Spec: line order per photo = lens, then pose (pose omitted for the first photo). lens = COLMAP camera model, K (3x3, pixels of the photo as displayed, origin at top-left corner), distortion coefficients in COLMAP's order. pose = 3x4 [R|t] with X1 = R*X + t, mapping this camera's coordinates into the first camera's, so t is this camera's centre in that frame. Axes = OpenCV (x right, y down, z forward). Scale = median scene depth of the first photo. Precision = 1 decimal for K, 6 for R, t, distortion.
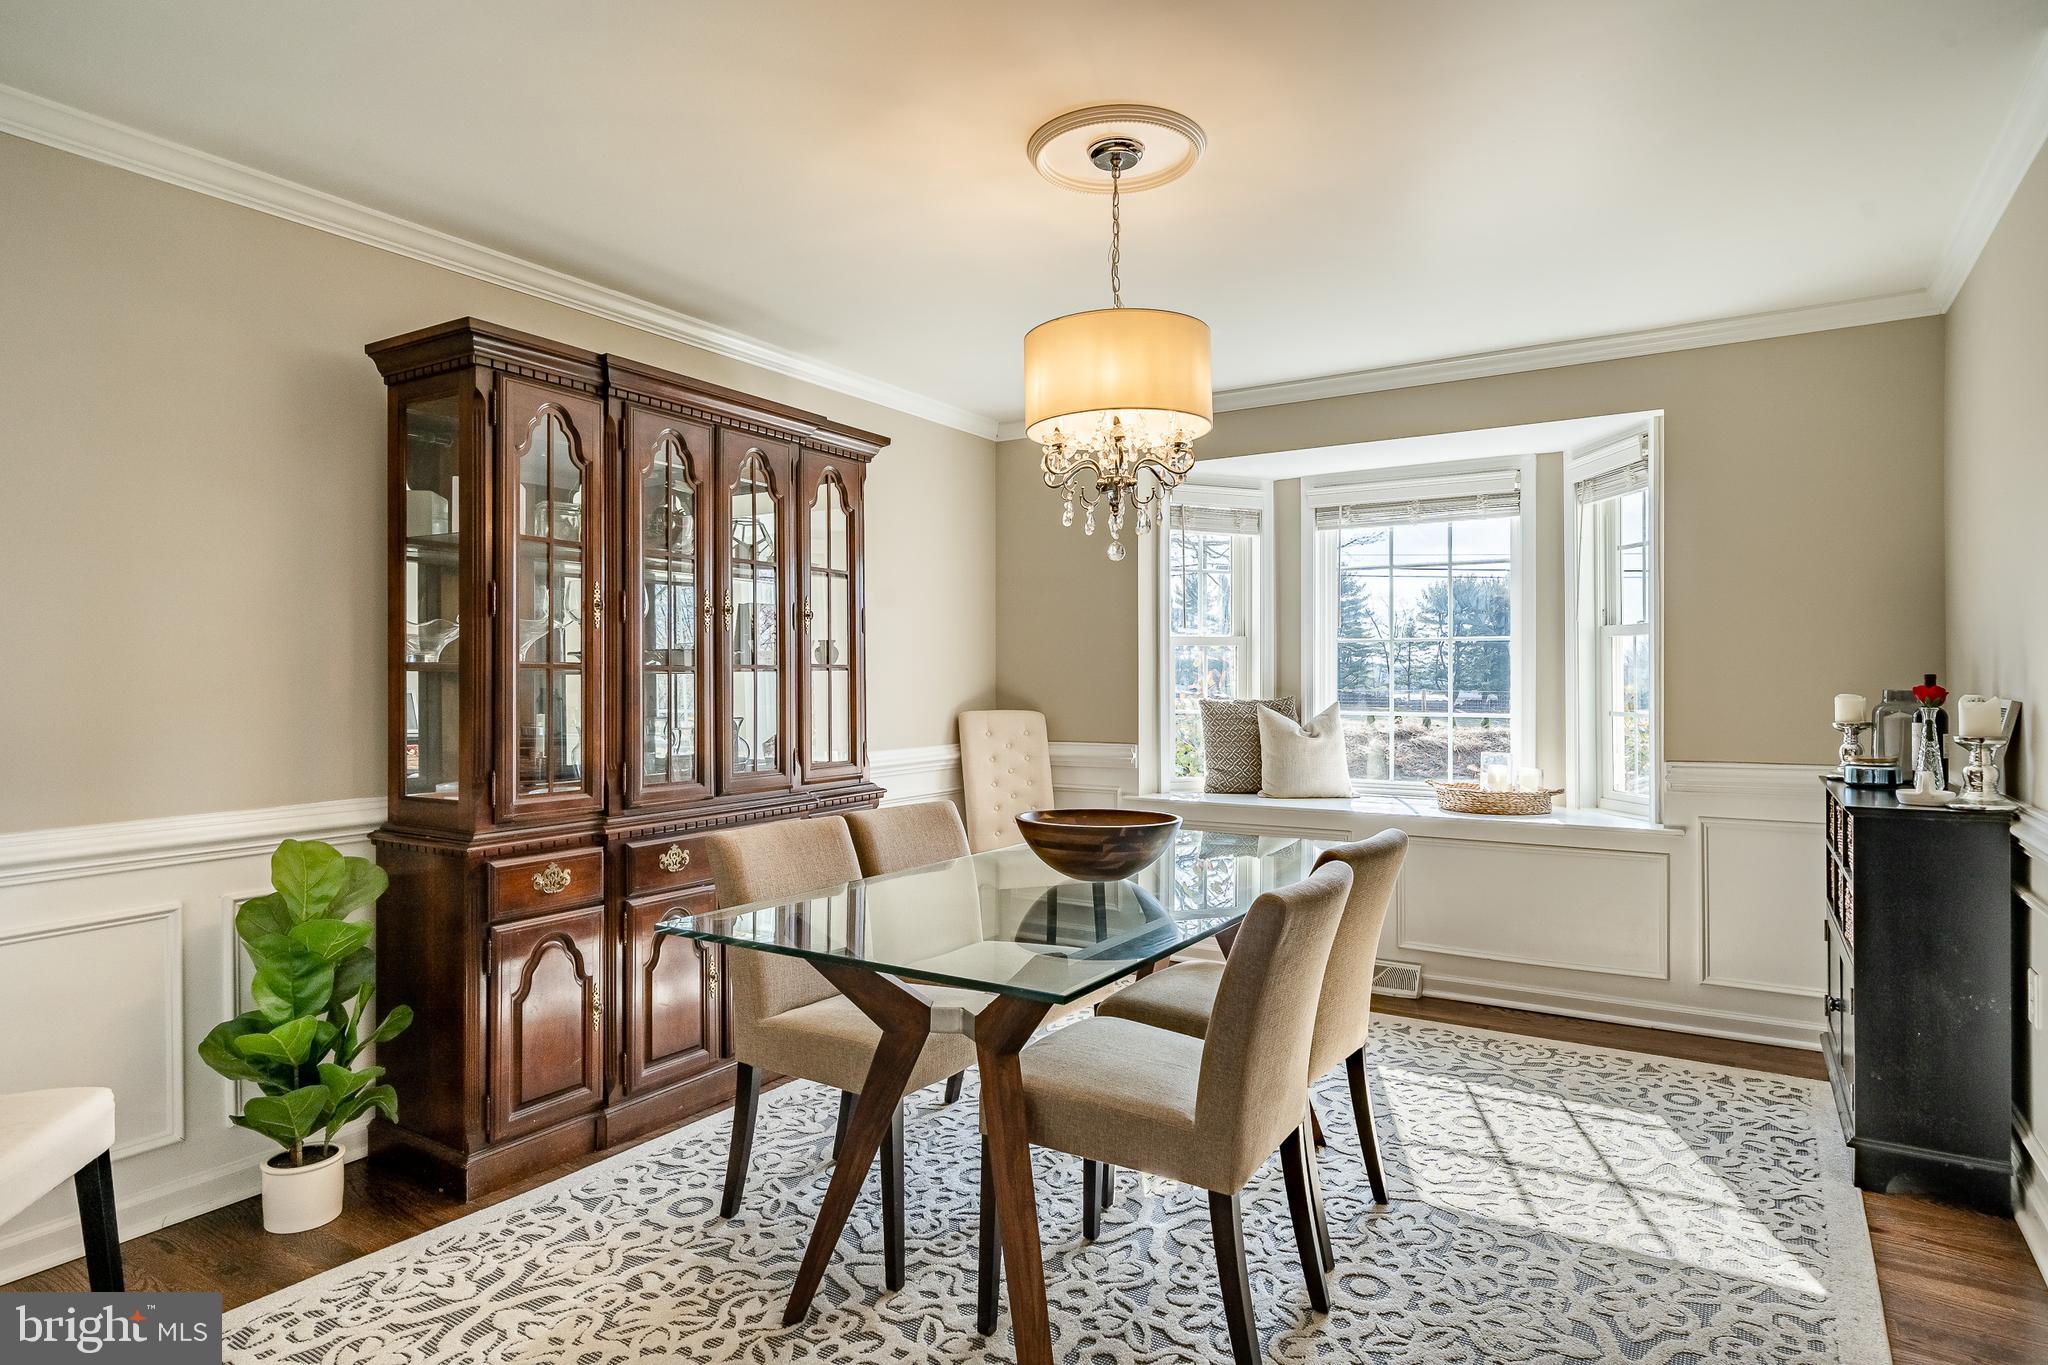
lens RADIAL K [[1167.1, 0, 1008.6], [0, 1167.1, 675.0], [0, 0, 1]] dist [-0.009976, 0.004316]
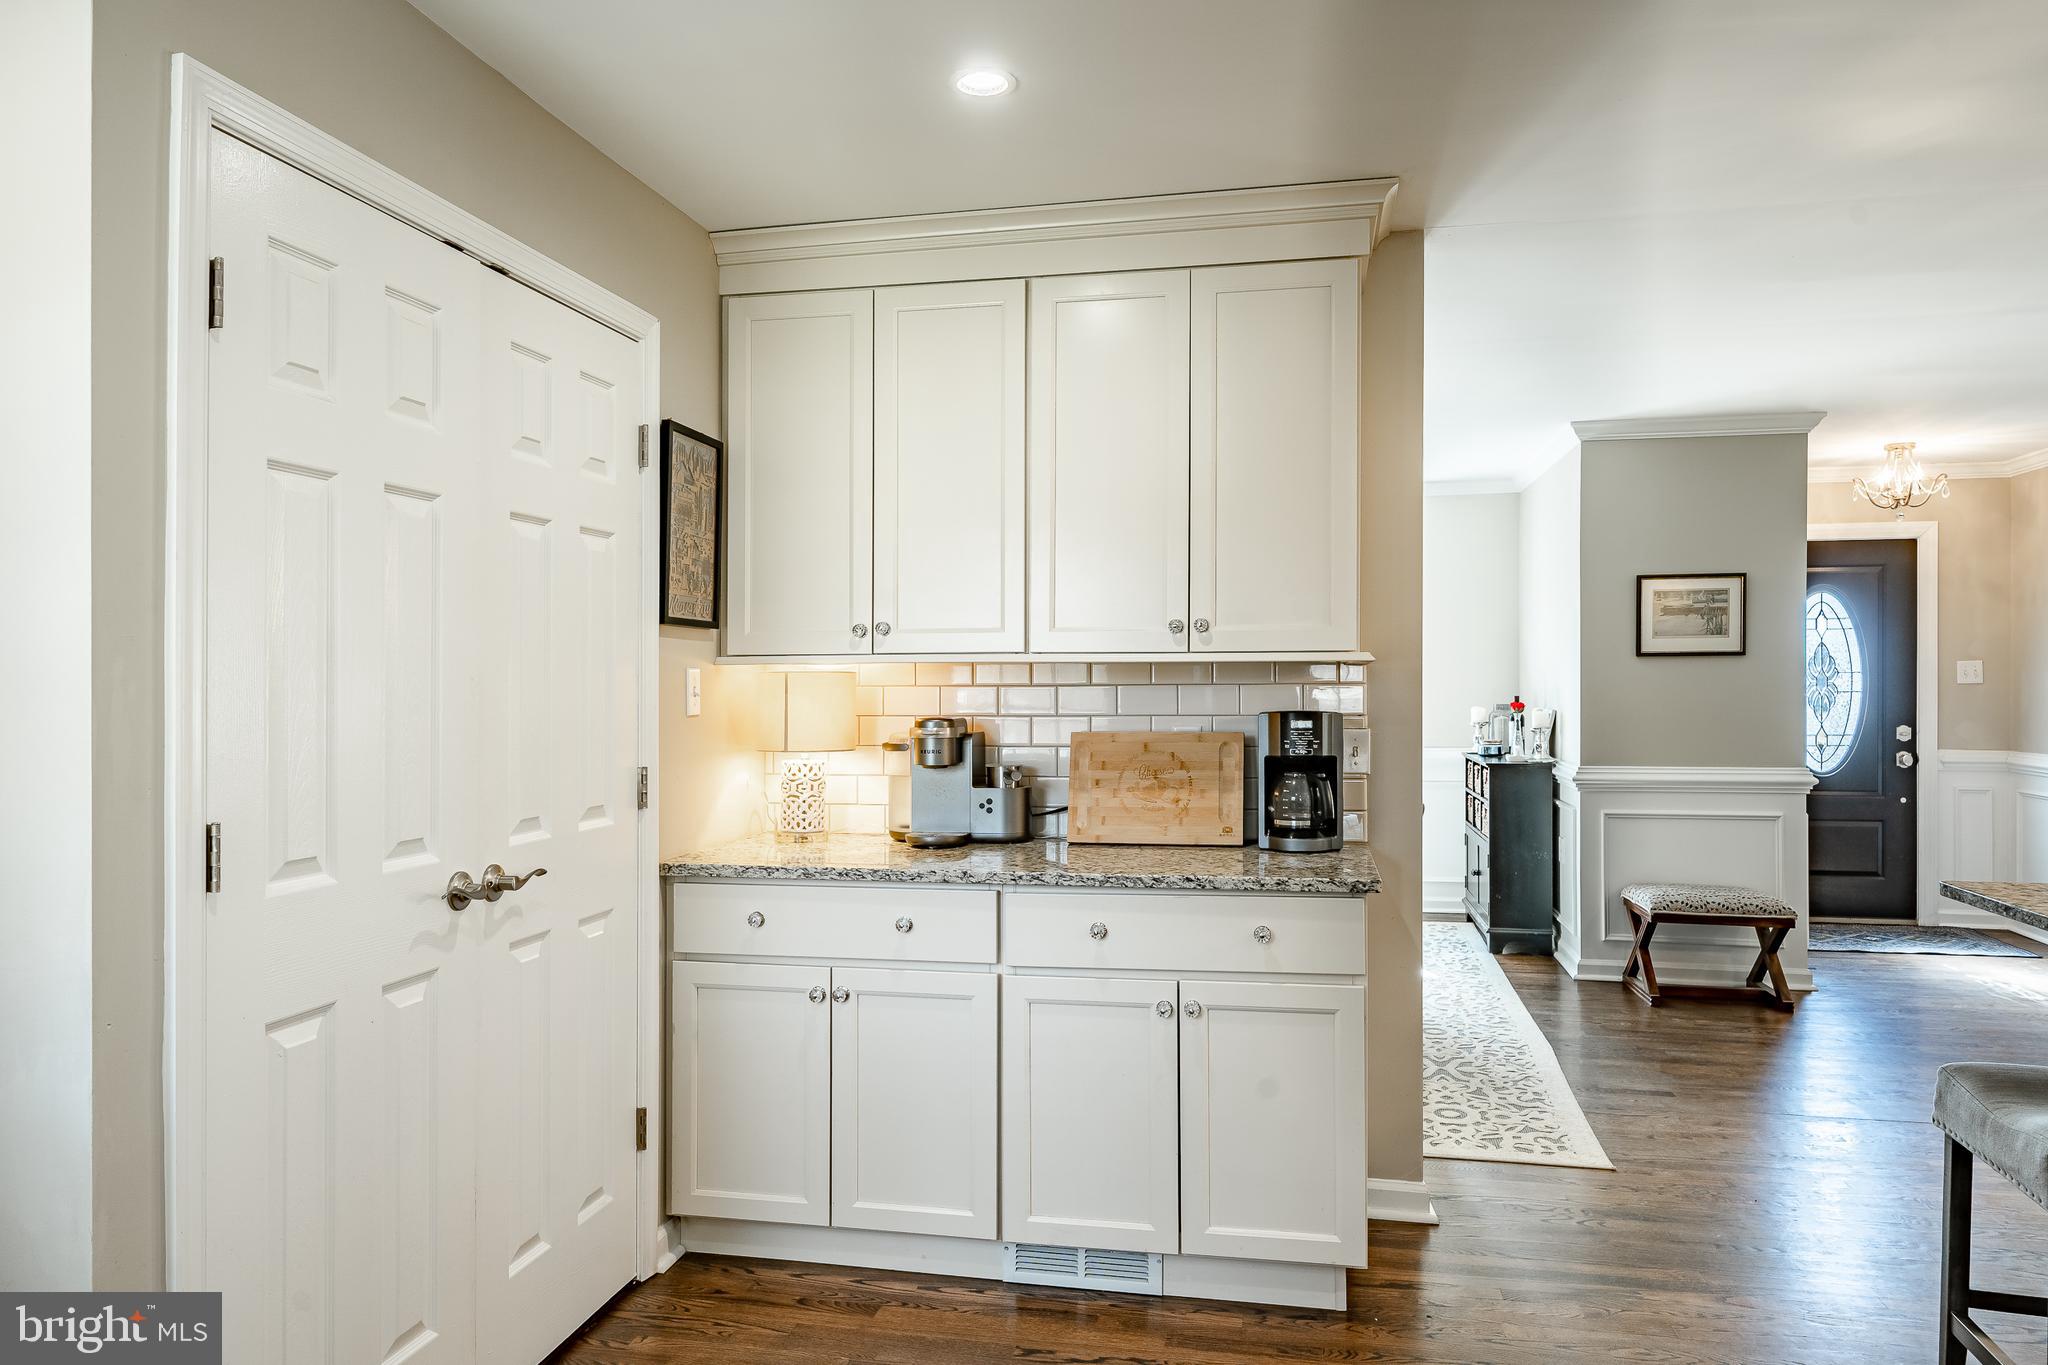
lens RADIAL K [[1442.8, 0, 1025.5], [0, 1442.8, 675.2], [0, 0, 1]] dist [-0.006704, -0.000849]
pose [[0.928063, -0.001578, 0.372421, -0.884336], [0.001516, 0.999999, 0.000460, -0.039044], [-0.372421, 0.000137, 0.928064, -0.950035]]
